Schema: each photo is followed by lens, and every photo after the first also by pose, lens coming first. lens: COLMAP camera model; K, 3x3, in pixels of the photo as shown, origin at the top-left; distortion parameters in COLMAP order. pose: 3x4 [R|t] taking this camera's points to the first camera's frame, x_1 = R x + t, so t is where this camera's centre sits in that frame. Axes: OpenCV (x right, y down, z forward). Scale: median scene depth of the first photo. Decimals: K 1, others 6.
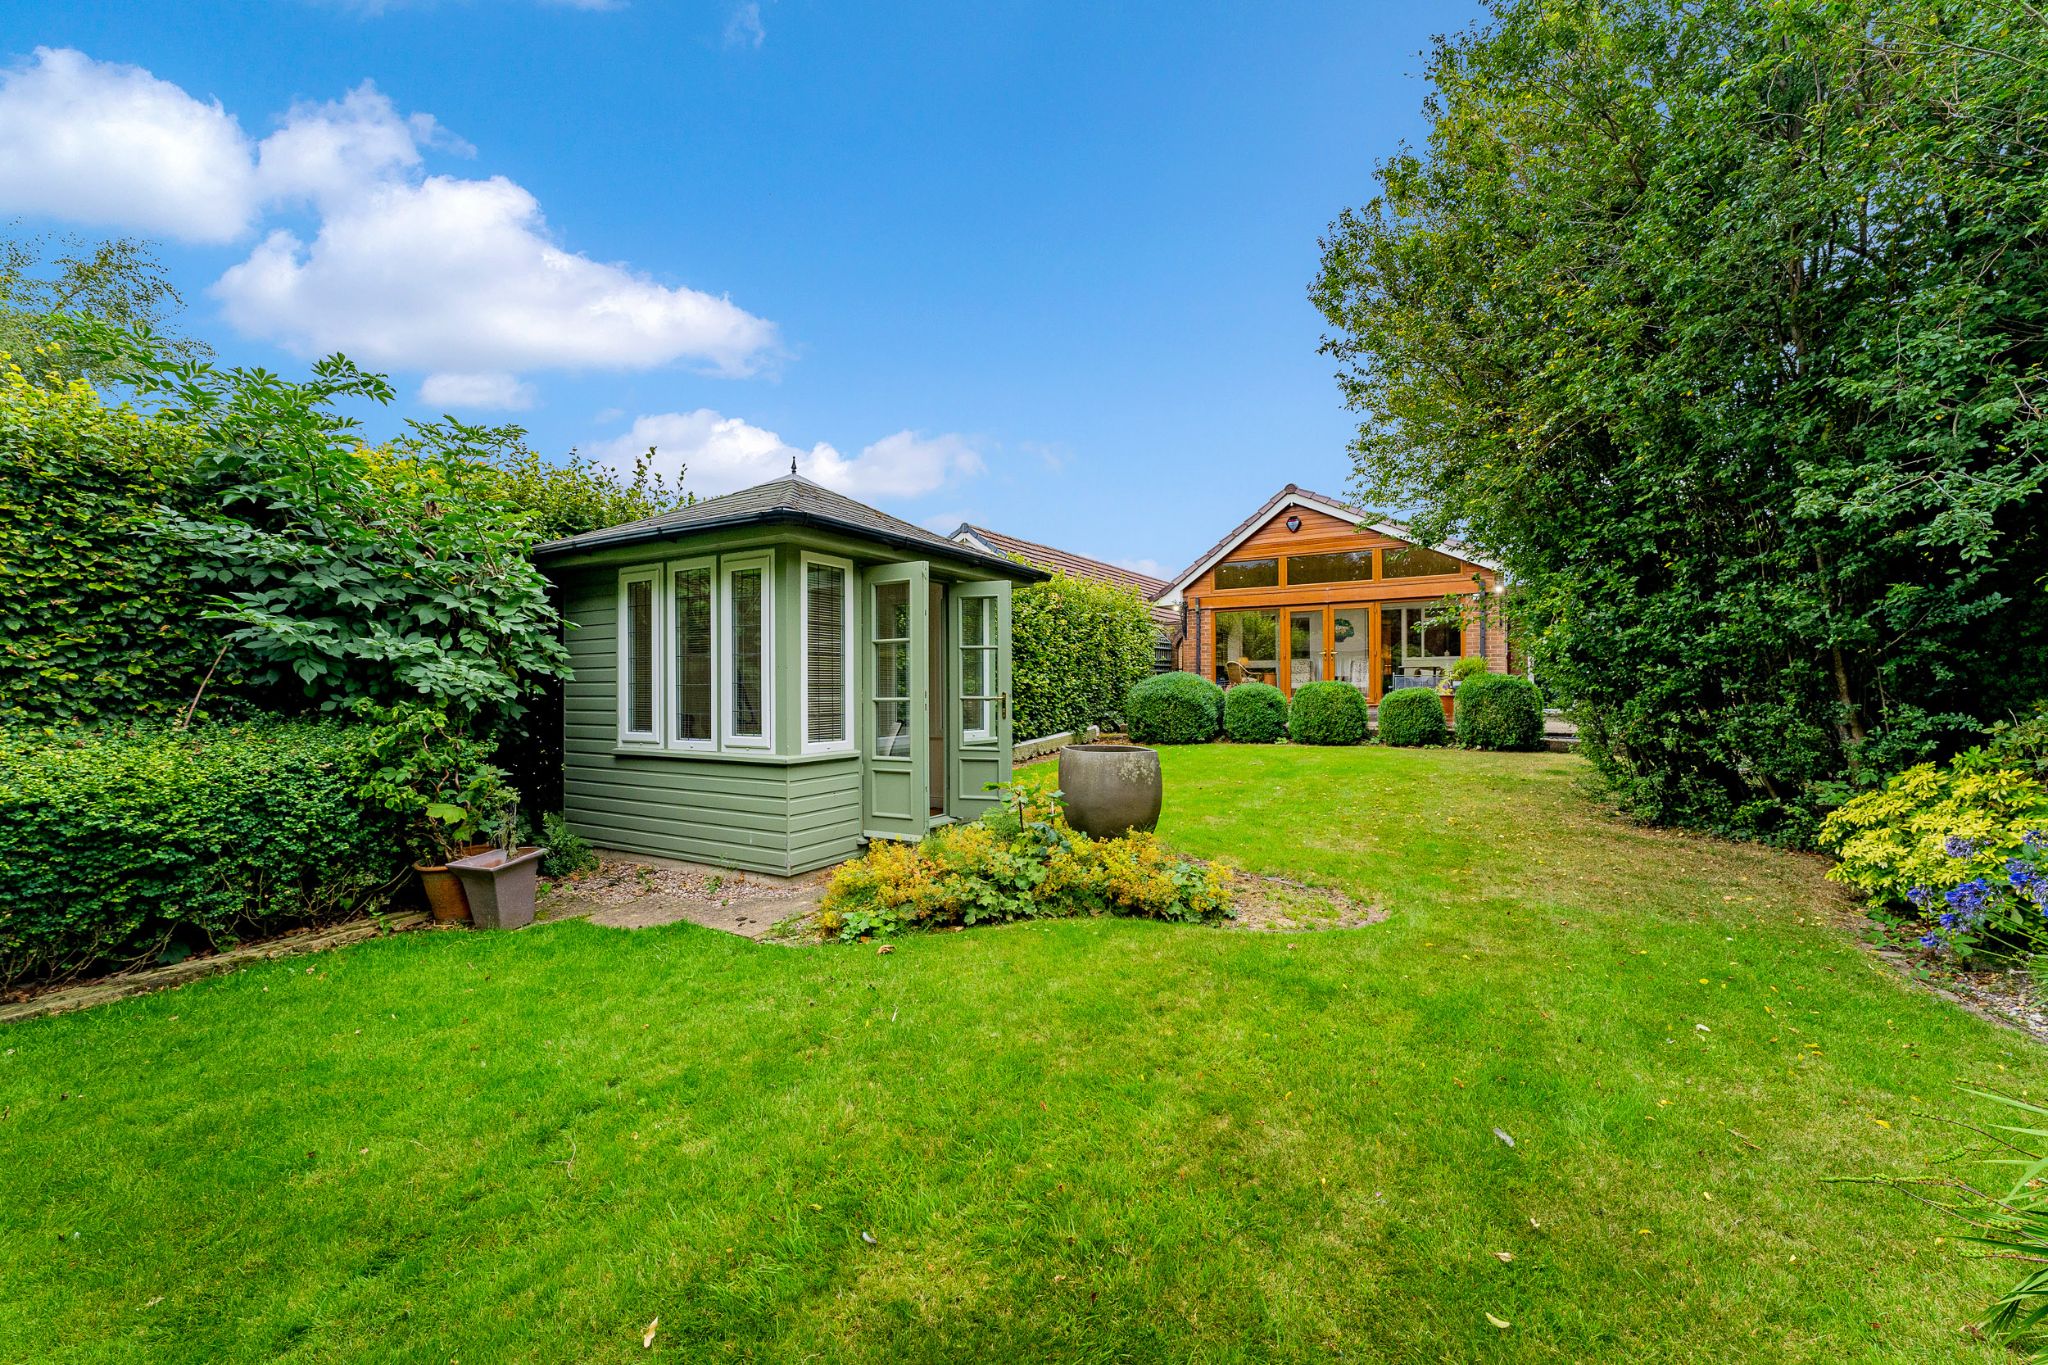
lens RADIAL K [[823.7, 0, 1025.1], [0, 823.7, 685.6], [0, 0, 1]] dist [0.000350, -0.000169]
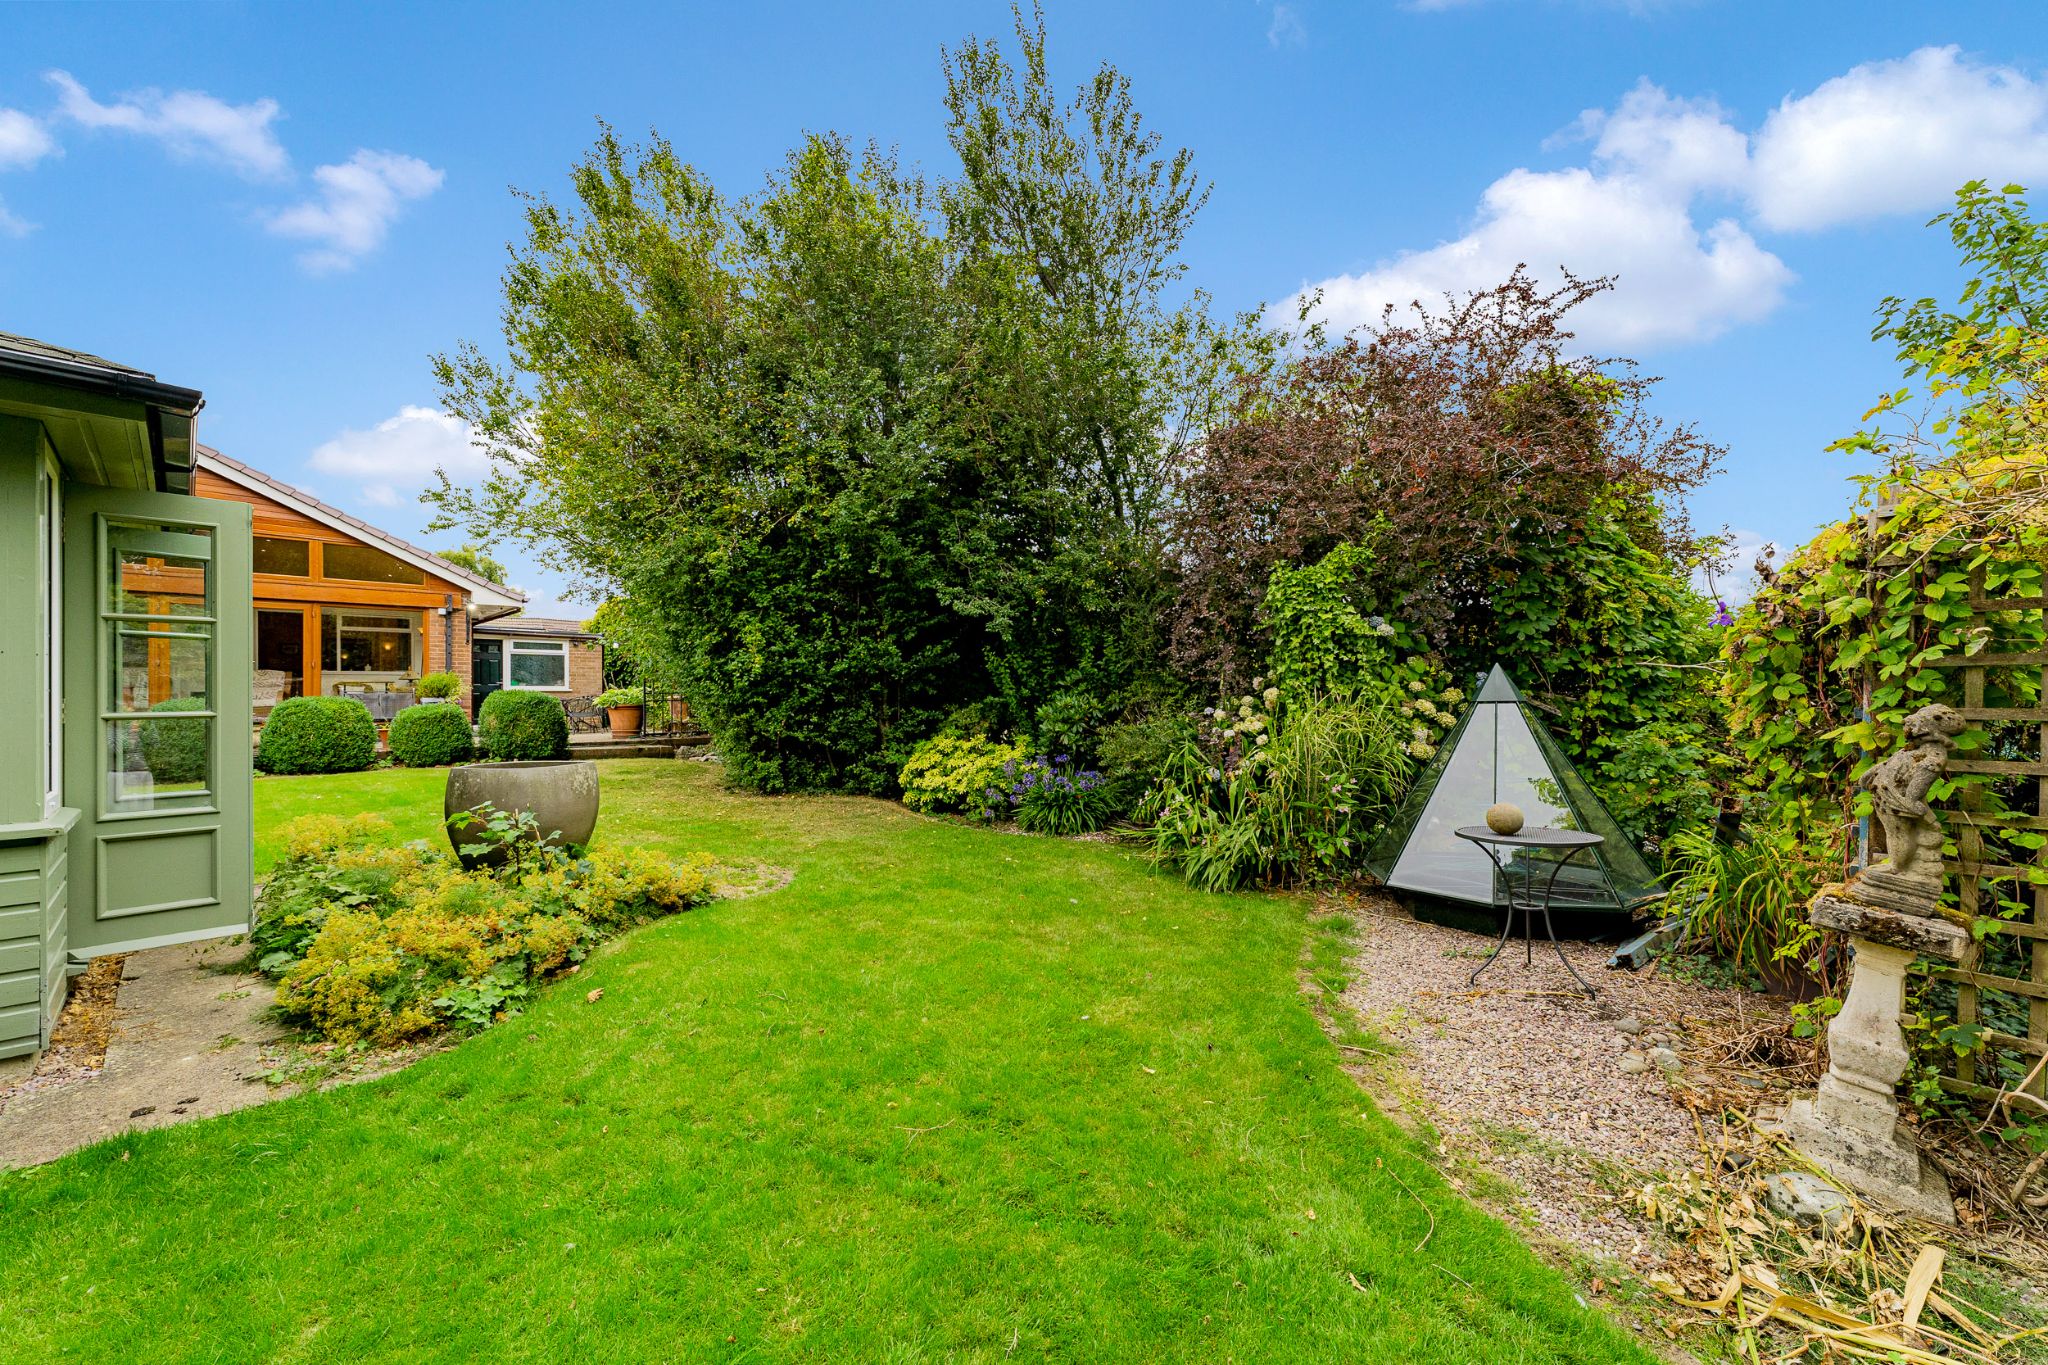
lens RADIAL K [[823.7, 0, 1039.3], [0, 823.7, 700.5], [0, 0, 1]] dist [0.000350, -0.000169]
pose [[0.212692, 0.002210, 0.977117, -1.220634], [0.006266, 0.999974, -0.003626, 0.026333], [-0.977099, 0.006894, 0.212672, 0.491142]]
